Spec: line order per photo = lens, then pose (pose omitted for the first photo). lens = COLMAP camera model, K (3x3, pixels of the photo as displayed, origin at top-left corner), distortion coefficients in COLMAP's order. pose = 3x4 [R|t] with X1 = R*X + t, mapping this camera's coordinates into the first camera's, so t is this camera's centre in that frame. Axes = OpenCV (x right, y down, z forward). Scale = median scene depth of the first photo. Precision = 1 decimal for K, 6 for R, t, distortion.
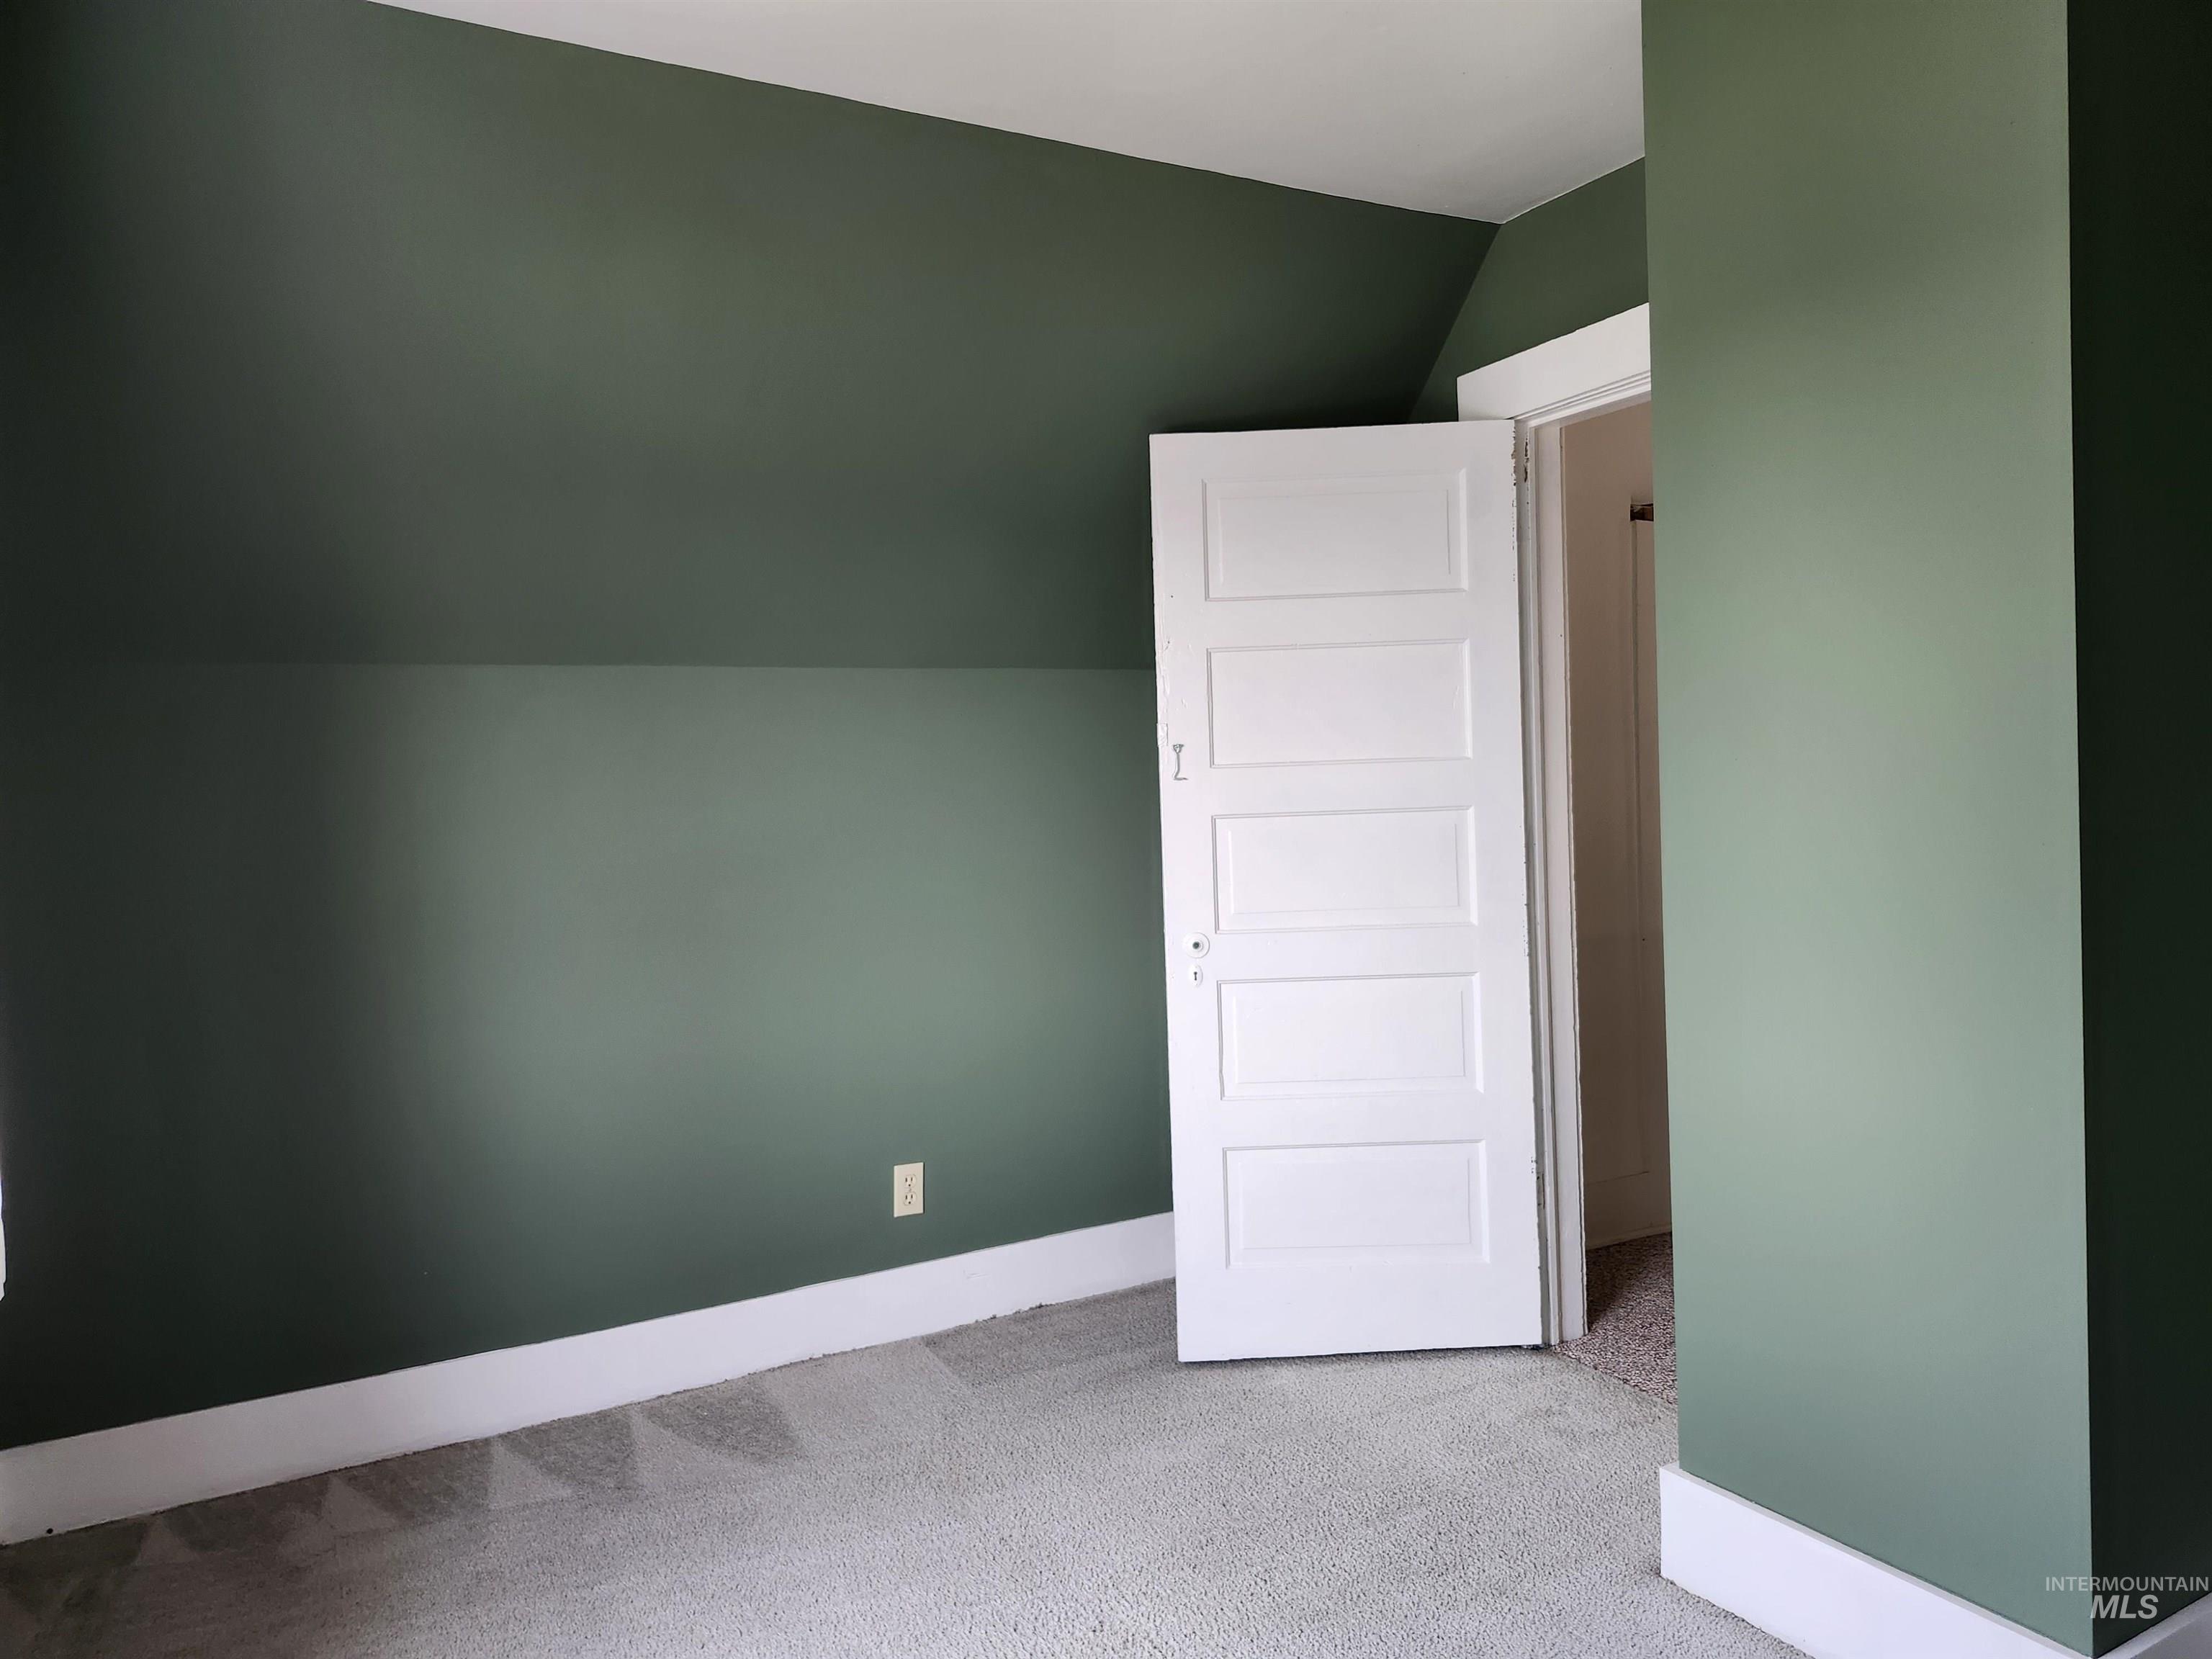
lens RADIAL K [[1554.7, 0, 1102.9], [0, 1554.7, 831.6], [0, 0, 1]] dist [0.072537, -0.071519]
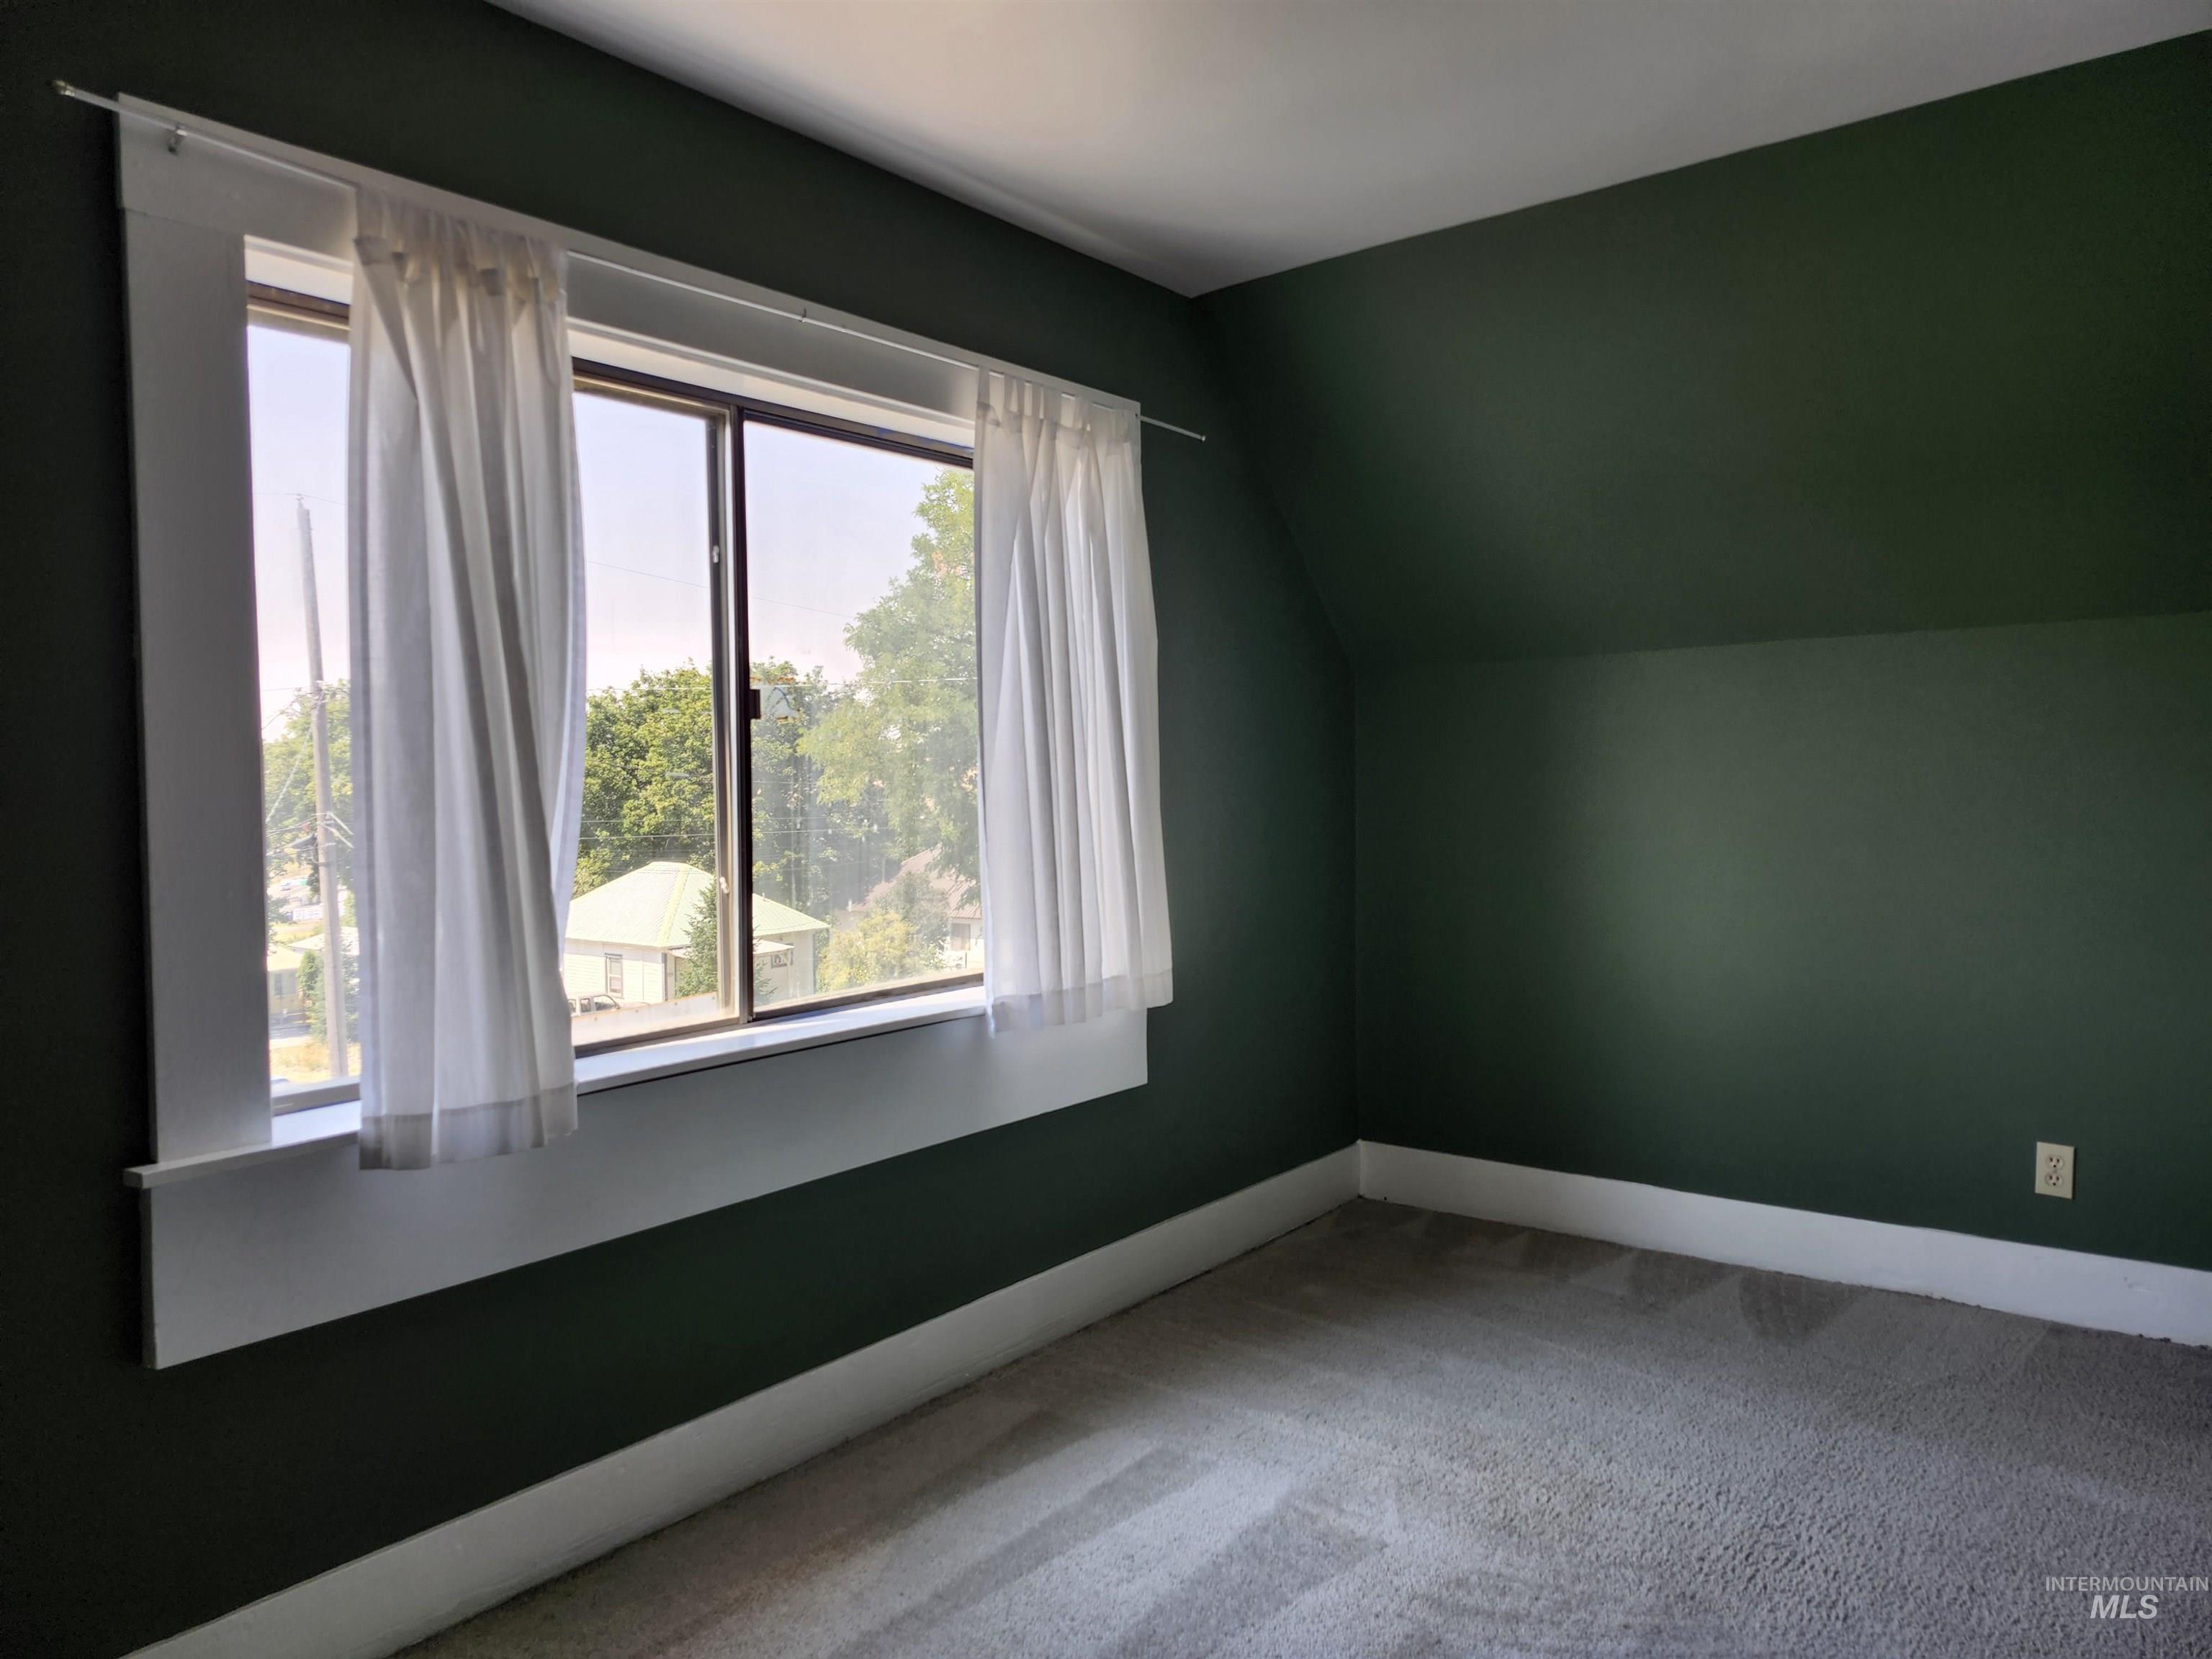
lens RADIAL K [[1554.7, 0, 1107.6], [0, 1554.7, 828.7], [0, 0, 1]] dist [0.072537, -0.071519]
pose [[0.398063, 0.075521, -0.914244, 0.603283], [-0.021551, 0.997100, 0.072982, -0.045723], [0.917105, -0.009349, 0.398536, 0.090856]]
